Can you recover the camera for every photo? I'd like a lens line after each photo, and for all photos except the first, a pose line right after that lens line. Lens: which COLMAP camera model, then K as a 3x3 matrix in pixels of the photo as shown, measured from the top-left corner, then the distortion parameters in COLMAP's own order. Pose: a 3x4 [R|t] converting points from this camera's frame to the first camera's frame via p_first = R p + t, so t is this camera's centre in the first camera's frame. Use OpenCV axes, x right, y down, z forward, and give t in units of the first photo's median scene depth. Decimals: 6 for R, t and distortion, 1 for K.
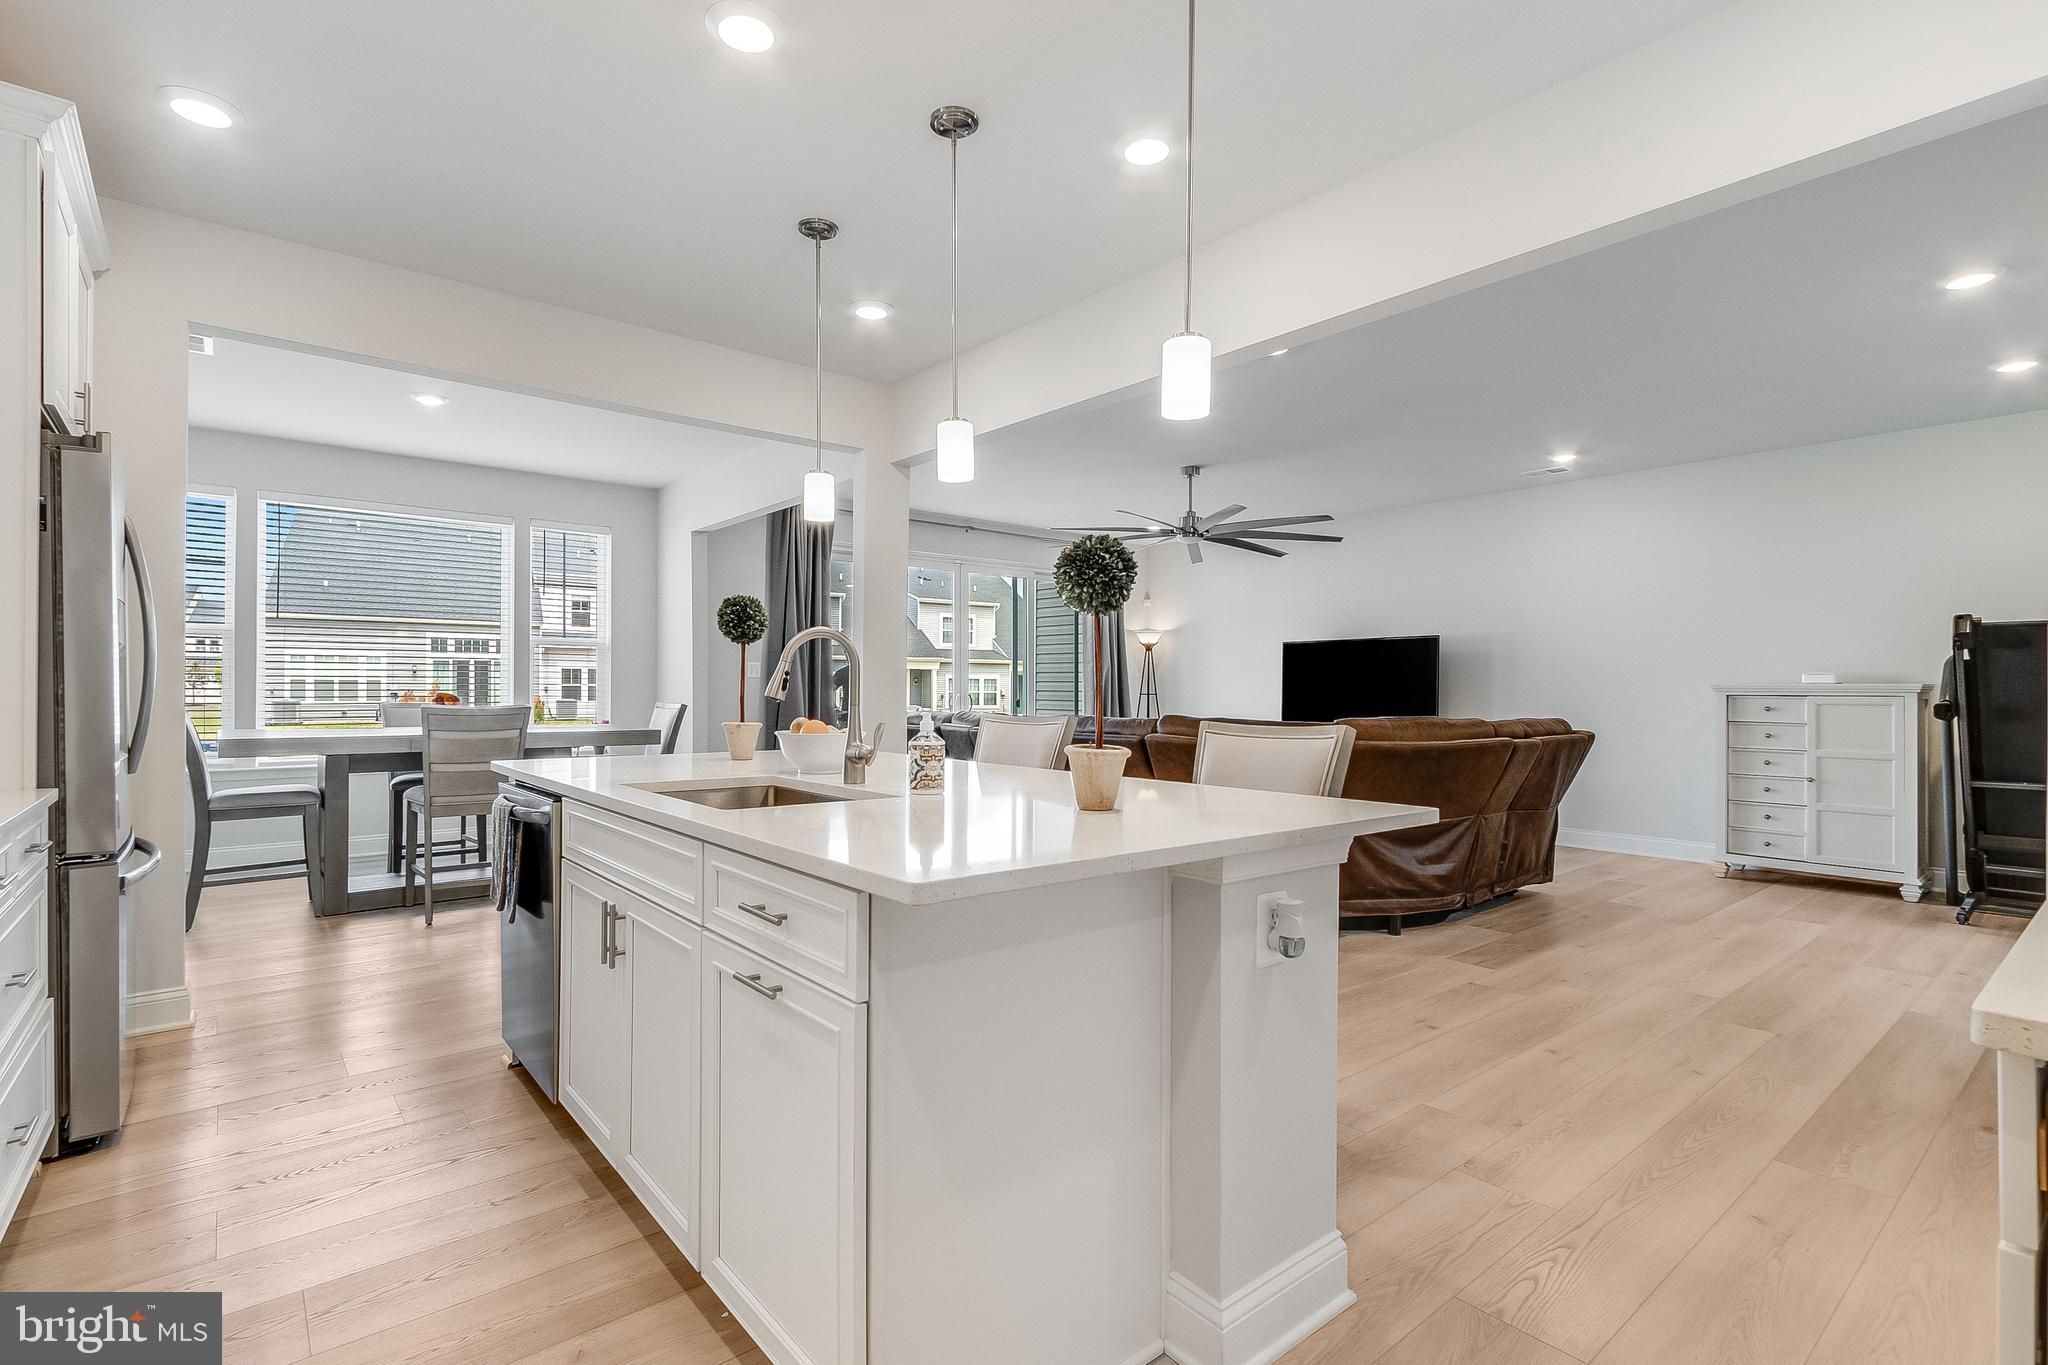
lens RADIAL K [[967.4, 0, 1024.0], [0, 967.4, 682.5], [0, 0, 1]] dist [0.003949, 0.000120]
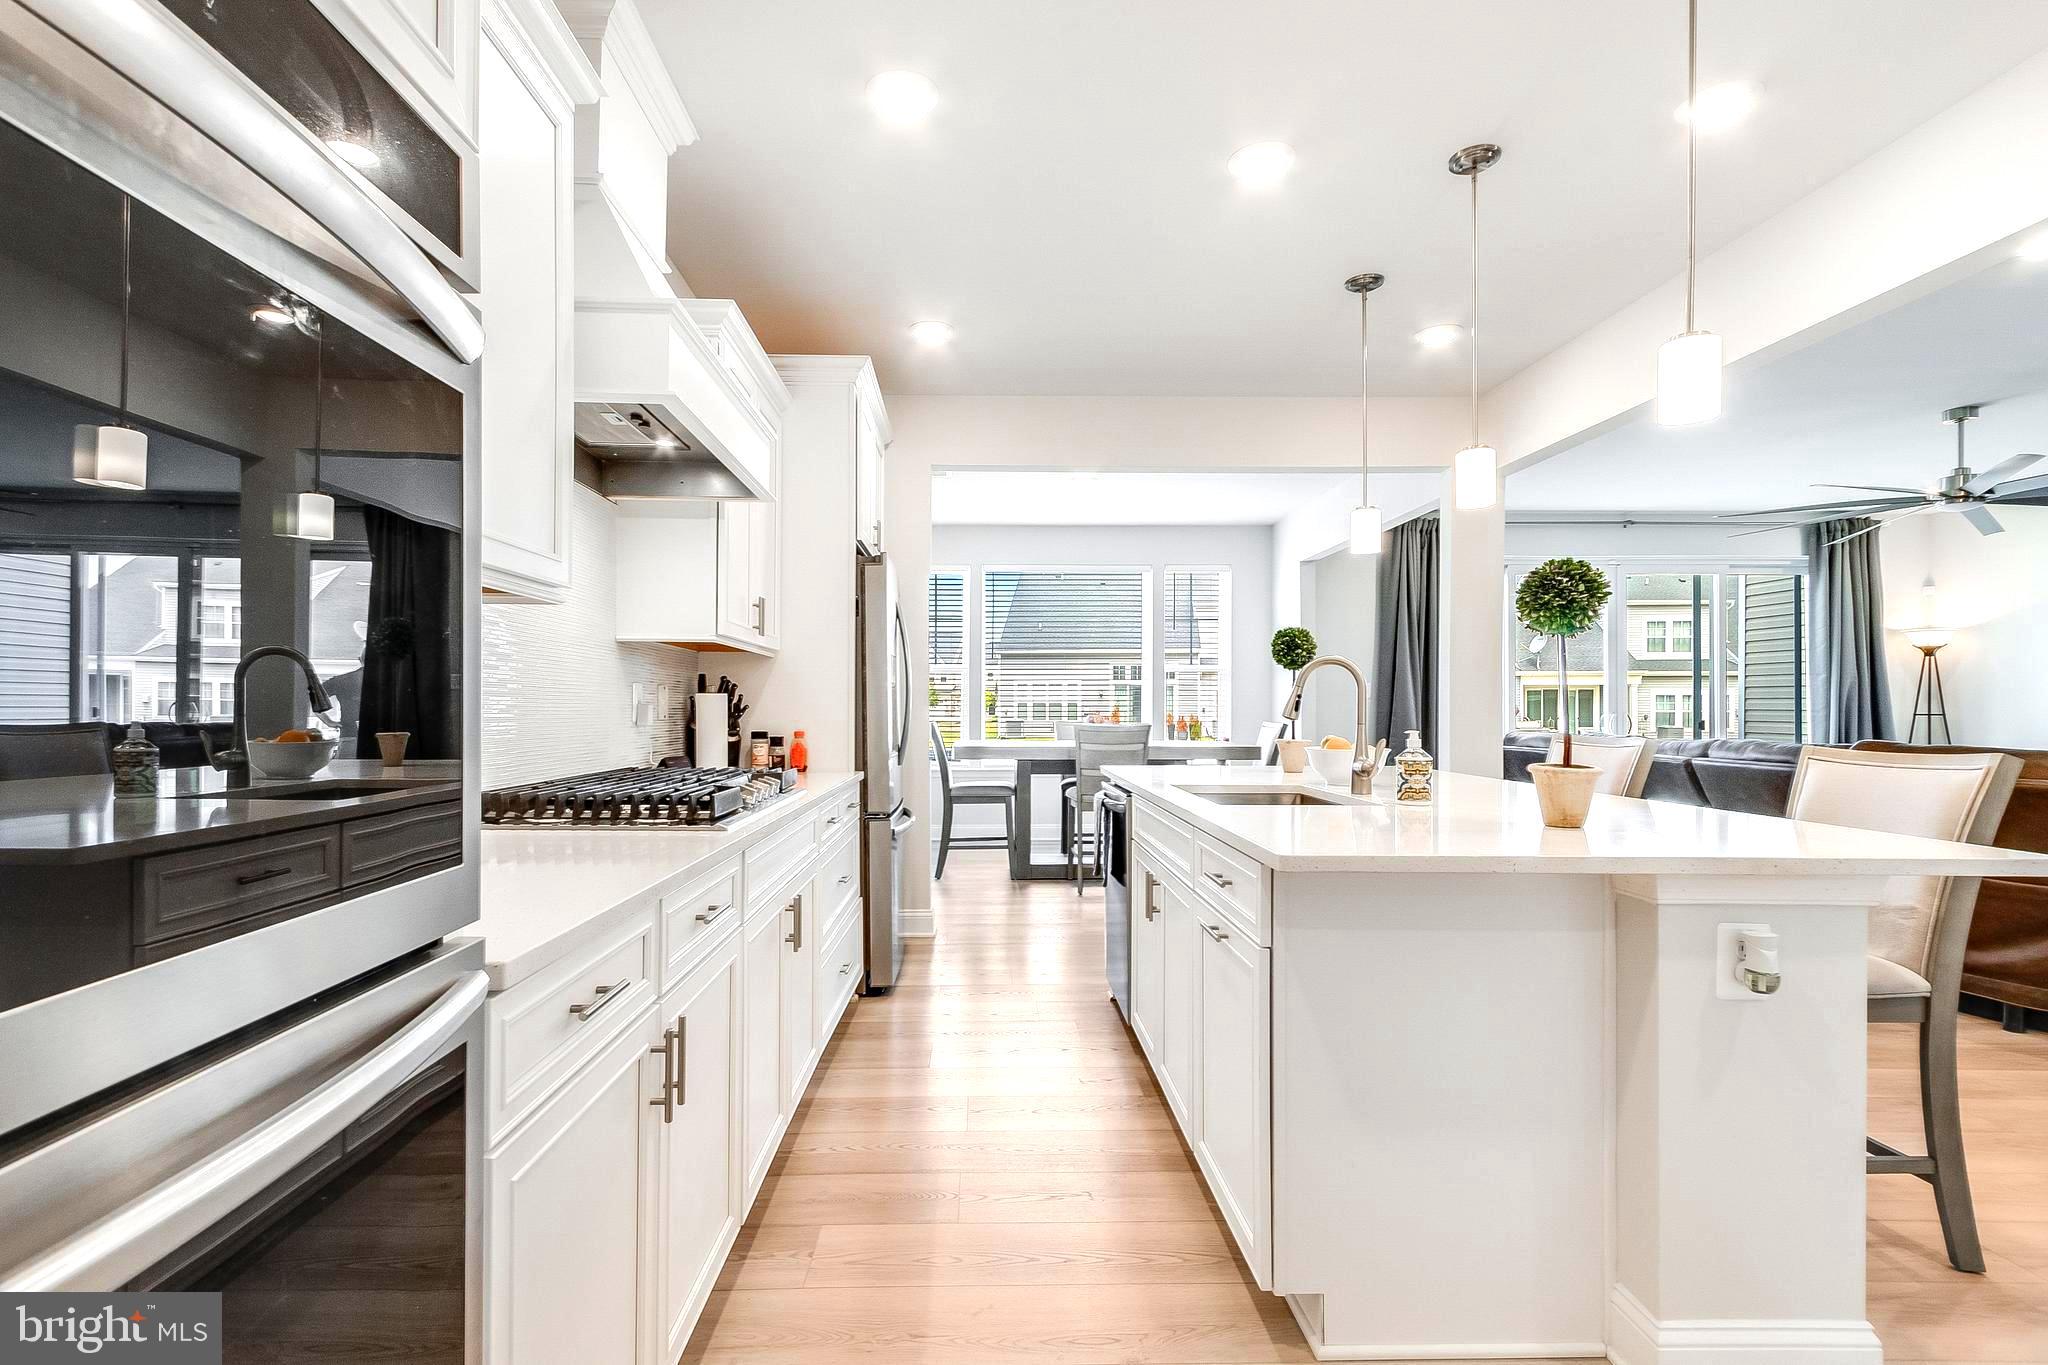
lens RADIAL K [[956.9, 0, 998.0], [0, 956.9, 692.8], [0, 0, 1]] dist [0.000414, 0.000321]
pose [[0.785260, -0.013958, -0.619009, 0.162696], [0.007302, 0.999885, -0.013284, -0.001122], [0.619123, 0.005912, 0.785272, -0.115934]]
